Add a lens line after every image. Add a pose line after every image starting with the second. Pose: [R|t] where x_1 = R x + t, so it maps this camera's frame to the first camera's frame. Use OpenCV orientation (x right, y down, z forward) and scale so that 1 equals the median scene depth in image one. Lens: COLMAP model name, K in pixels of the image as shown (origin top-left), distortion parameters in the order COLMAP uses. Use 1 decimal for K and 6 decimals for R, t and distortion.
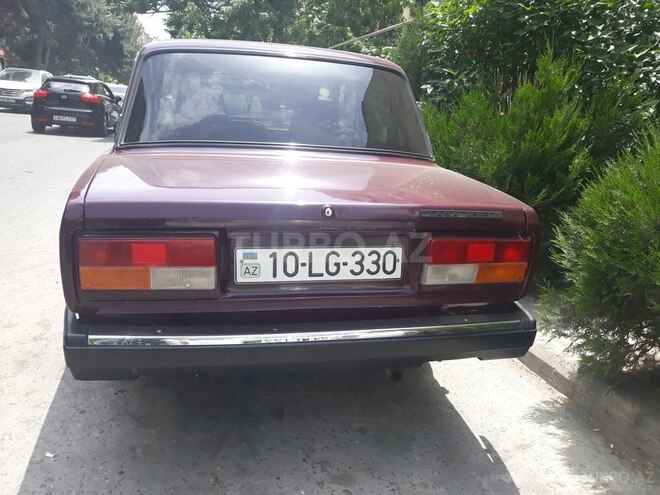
lens RADIAL K [[539.4, 0, 328.5], [0, 539.4, 266.0], [0, 0, 1]] dist [0.053806, -0.120600]
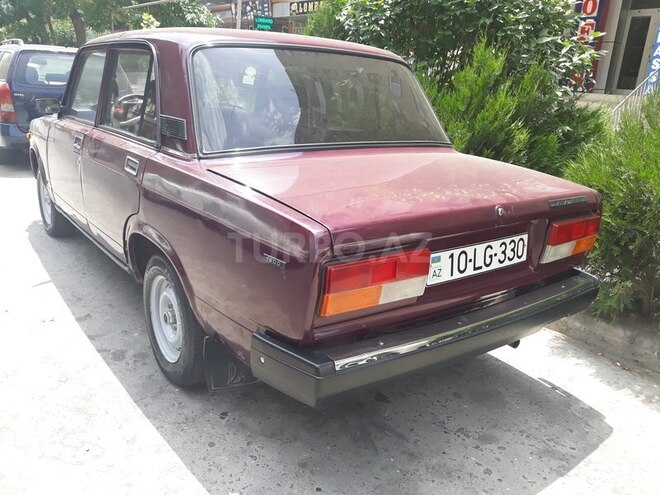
lens RADIAL K [[539.4, 0, 328.5], [0, 539.4, 266.0], [0, 0, 1]] dist [0.053806, -0.120600]
pose [[0.918554, -0.139374, 0.369909, -0.706545], [0.113234, 0.989339, 0.091580, -0.122955], [-0.378730, -0.042235, 0.924543, 0.083886]]
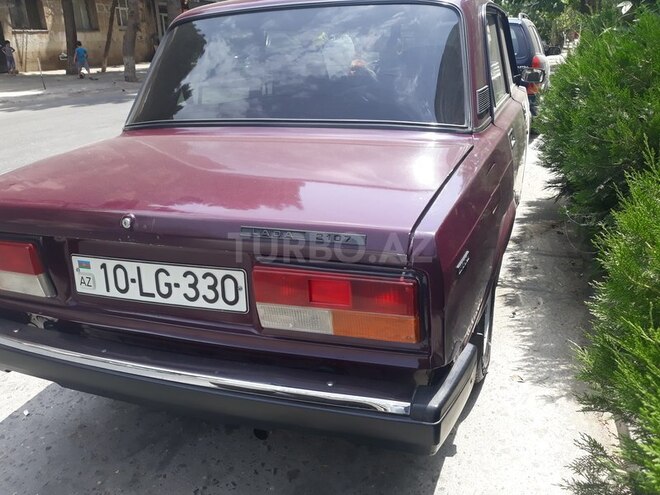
lens RADIAL K [[539.4, 0, 328.5], [0, 539.4, 266.0], [0, 0, 1]] dist [0.053806, -0.120600]
pose [[0.835165, 0.113504, -0.538161, 0.635513], [-0.054215, 0.990698, 0.124814, -0.142083], [0.547322, -0.075064, 0.833549, 0.458609]]
